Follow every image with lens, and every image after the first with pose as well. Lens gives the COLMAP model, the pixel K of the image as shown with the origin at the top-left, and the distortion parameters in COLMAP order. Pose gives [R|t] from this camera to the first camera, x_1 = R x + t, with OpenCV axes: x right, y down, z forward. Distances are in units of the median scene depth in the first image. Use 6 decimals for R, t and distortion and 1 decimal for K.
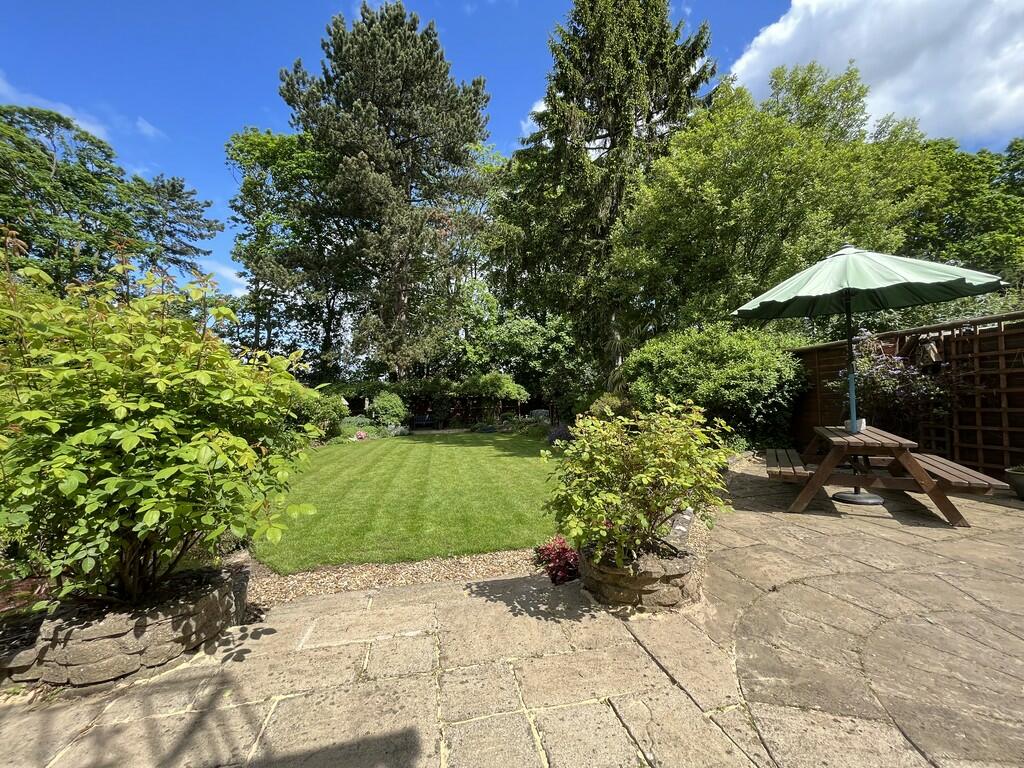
lens RADIAL K [[409.3, 0, 506.3], [0, 409.3, 384.0], [0, 0, 1]] dist [-0.005891, -0.000018]
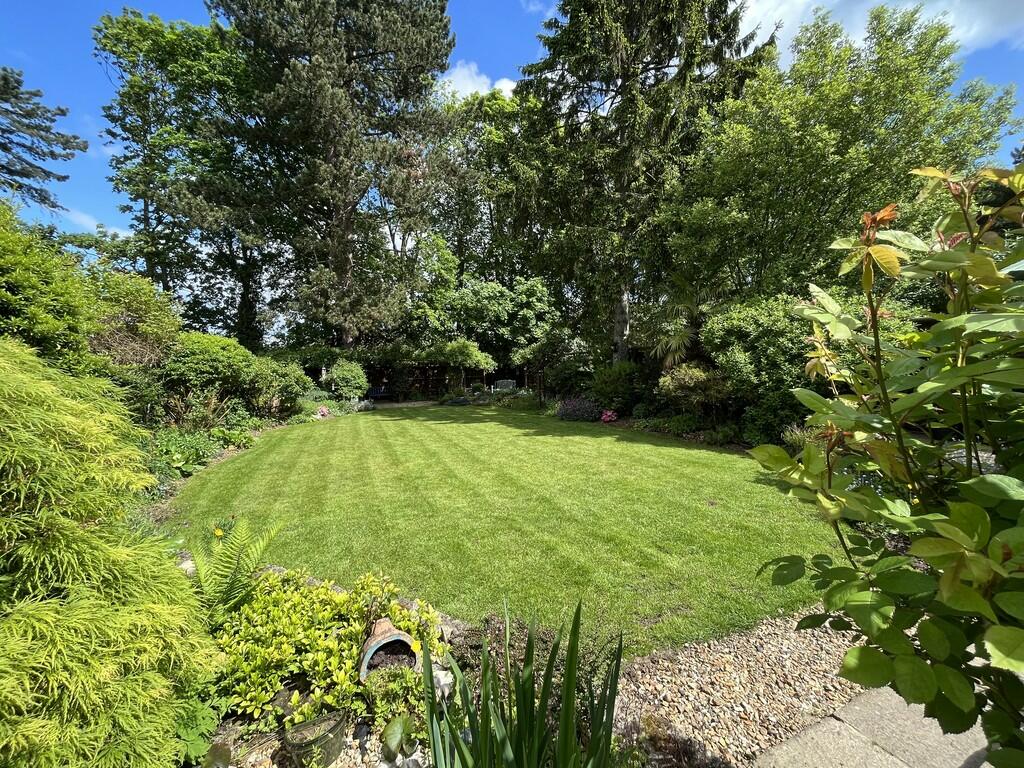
lens RADIAL K [[409.3, 0, 503.8], [0, 409.3, 383.4], [0, 0, 1]] dist [-0.005891, -0.000018]
pose [[0.978806, -0.004744, 0.204735, -0.120219], [-0.010556, 0.997234, 0.073577, 0.001251], [-0.204518, -0.074179, 0.976048, 0.079632]]
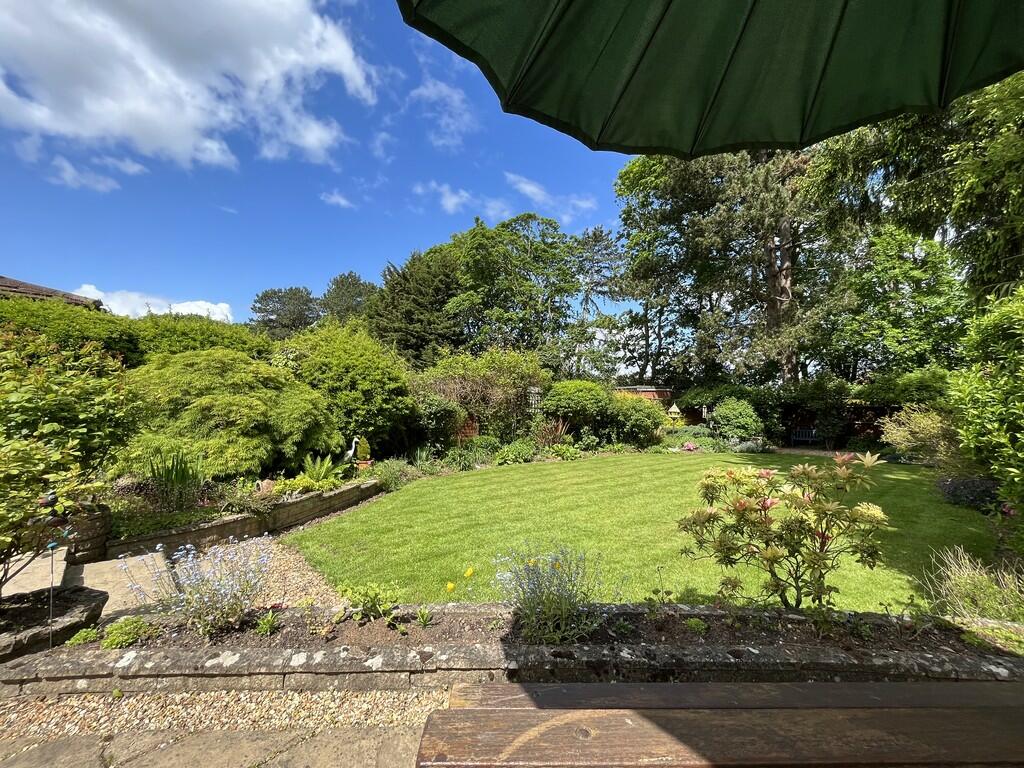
lens RADIAL K [[409.3, 0, 507.2], [0, 409.3, 382.9], [0, 0, 1]] dist [-0.005891, -0.000018]
pose [[0.527743, -0.027145, -0.848970, 0.145558], [0.015706, 0.999630, -0.022198, -0.000543], [0.849259, -0.001619, 0.527975, 0.141073]]
